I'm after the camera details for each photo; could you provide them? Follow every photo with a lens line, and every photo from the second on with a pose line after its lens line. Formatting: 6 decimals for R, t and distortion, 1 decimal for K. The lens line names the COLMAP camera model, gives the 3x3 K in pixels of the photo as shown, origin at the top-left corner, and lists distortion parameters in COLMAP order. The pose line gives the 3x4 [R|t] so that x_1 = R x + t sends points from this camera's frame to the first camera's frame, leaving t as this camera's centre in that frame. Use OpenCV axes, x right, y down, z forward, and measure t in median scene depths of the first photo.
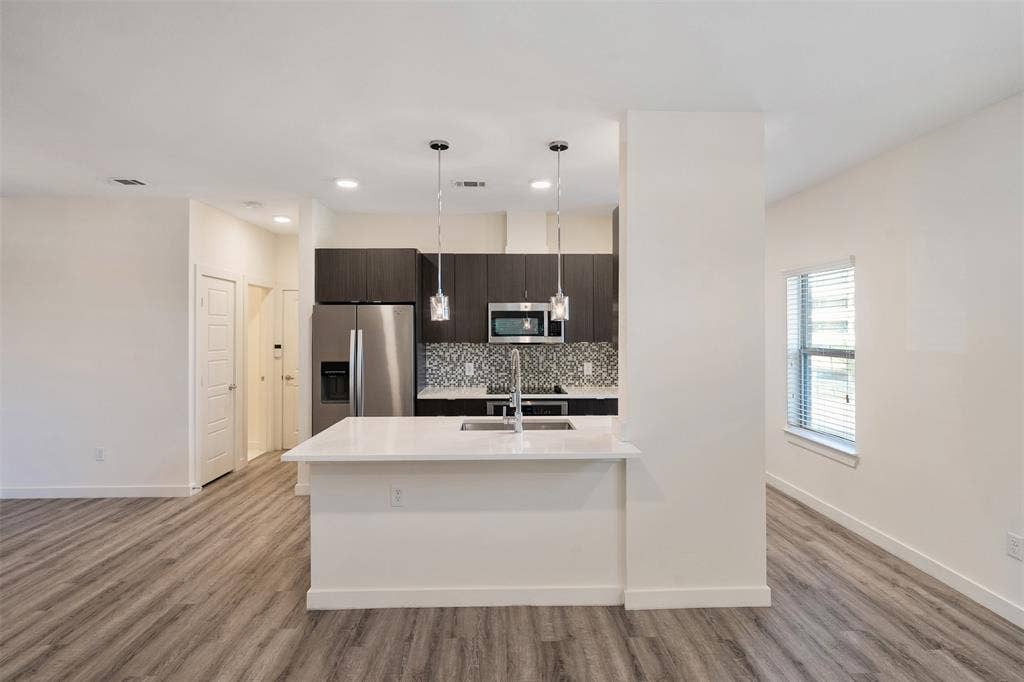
lens RADIAL K [[500.3, 0, 511.6], [0, 500.3, 314.0], [0, 0, 1]] dist [-0.002160, 0.000106]
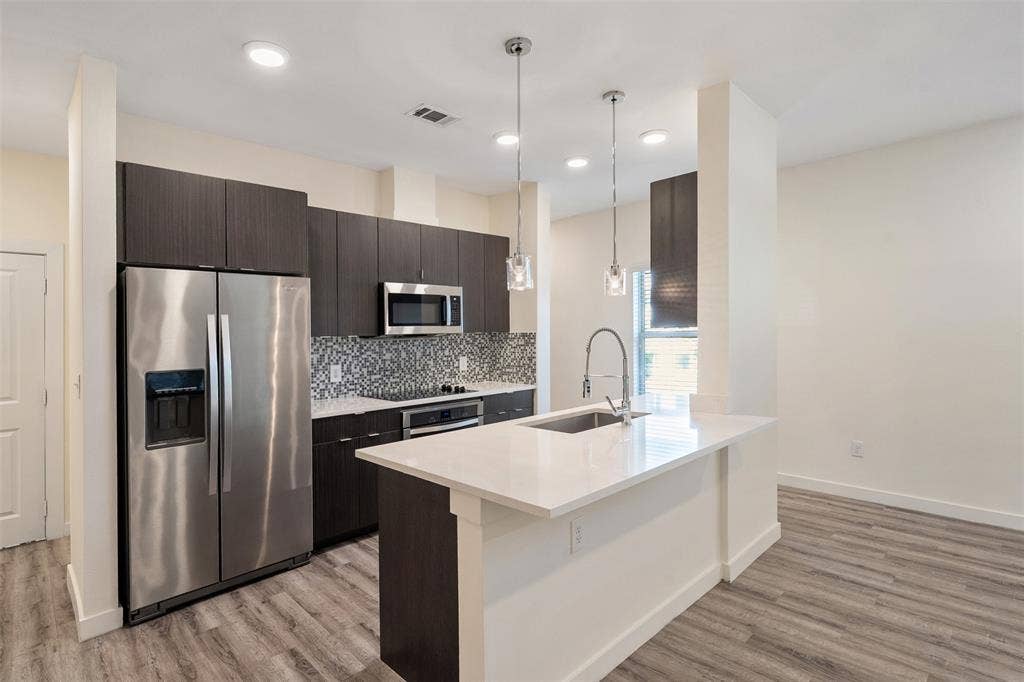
lens RADIAL K [[504.0, 0, 514.2], [0, 504.0, 326.1], [0, 0, 1]] dist [-0.000441, 0.000016]
pose [[0.733892, -0.007982, 0.679219, -0.465159], [0.003143, 0.999960, 0.008355, 0.042686], [-0.679259, -0.003997, 0.733888, 0.337731]]
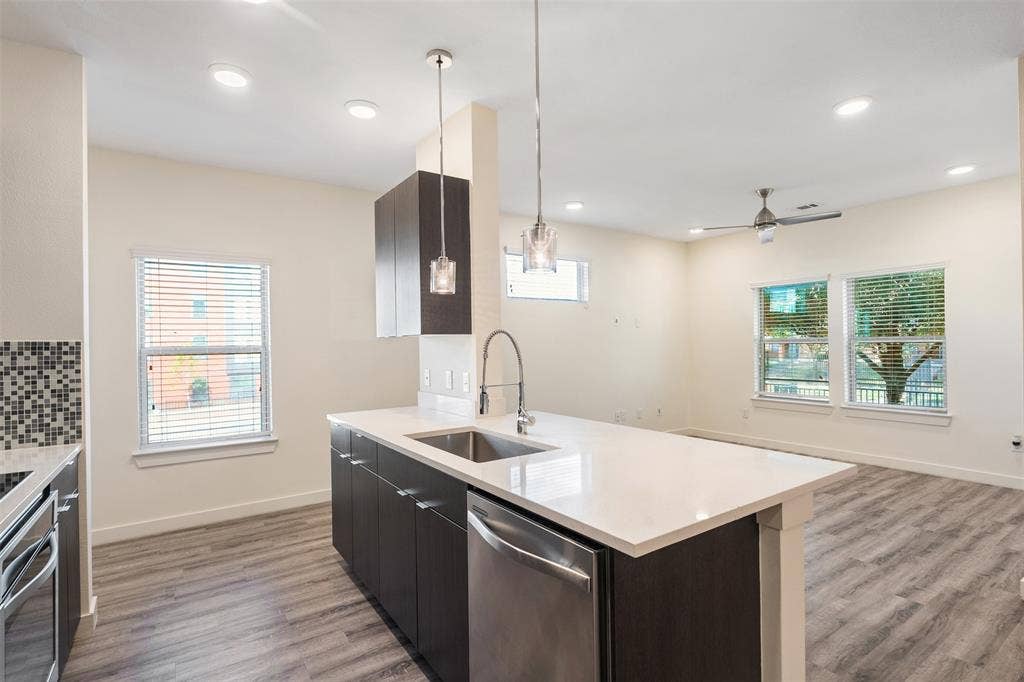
lens RADIAL K [[498.4, 0, 512.0], [0, 498.4, 341.0], [0, 0, 1]] dist [-0.005417, -0.000769]
pose [[-0.538149, 0.013617, 0.842740, -0.421590], [-0.005870, 0.999785, -0.019903, 0.071469], [-0.842829, -0.015658, -0.537953, 0.957699]]
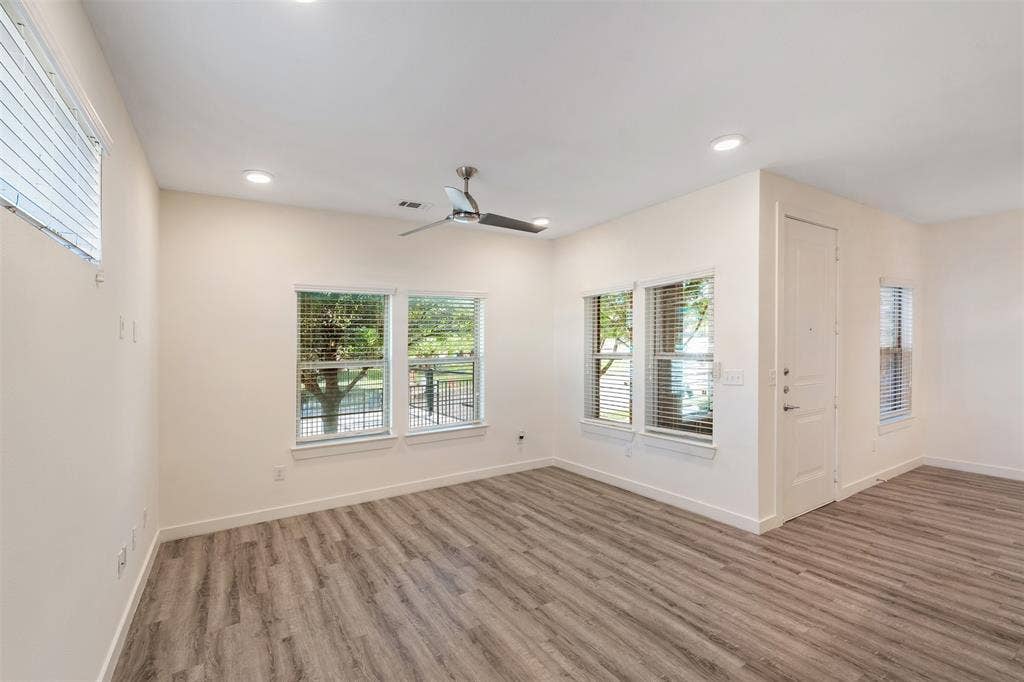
lens RADIAL K [[450.8, 0, 513.1], [0, 450.8, 330.0], [0, 0, 1]] dist [-0.003117, -0.000261]
pose [[-0.863971, 0.001327, -0.503541, 0.478412], [0.036701, 0.997503, -0.060343, 0.035421], [0.502203, -0.070615, -0.861862, 0.636477]]
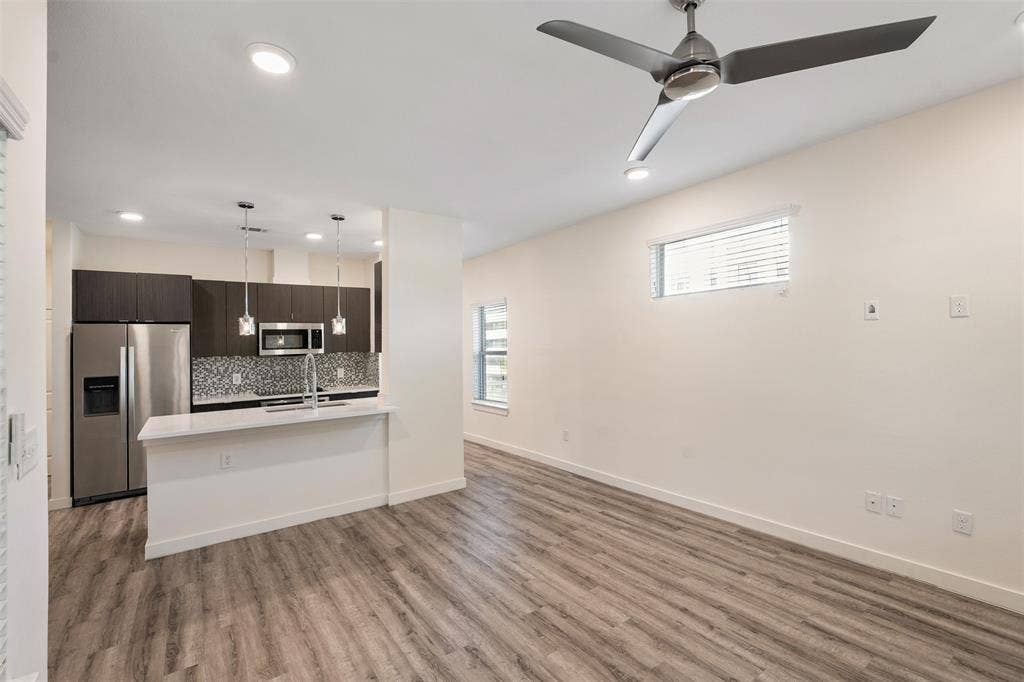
lens RADIAL K [[450.8, 0, 513.1], [0, 450.8, 330.0], [0, 0, 1]] dist [-0.003117, -0.000261]
pose [[0.829448, -0.003047, 0.558576, -0.162006], [0.009585, 0.999916, -0.008778, 0.012390], [-0.558502, 0.012635, 0.829407, -0.295525]]
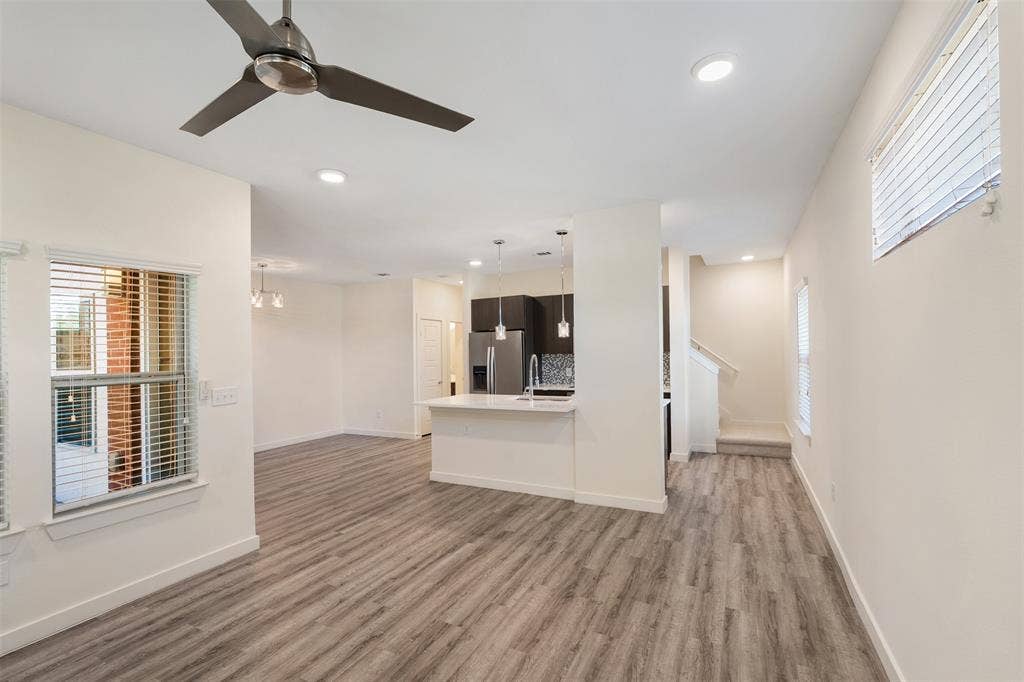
lens RADIAL K [[450.8, 0, 513.1], [0, 450.8, 330.0], [0, 0, 1]] dist [-0.003117, -0.000261]
pose [[0.874494, -0.042959, -0.483131, 0.498142], [0.035979, 0.999071, -0.023711, 0.014047], [0.483701, 0.003353, 0.875227, -0.287392]]
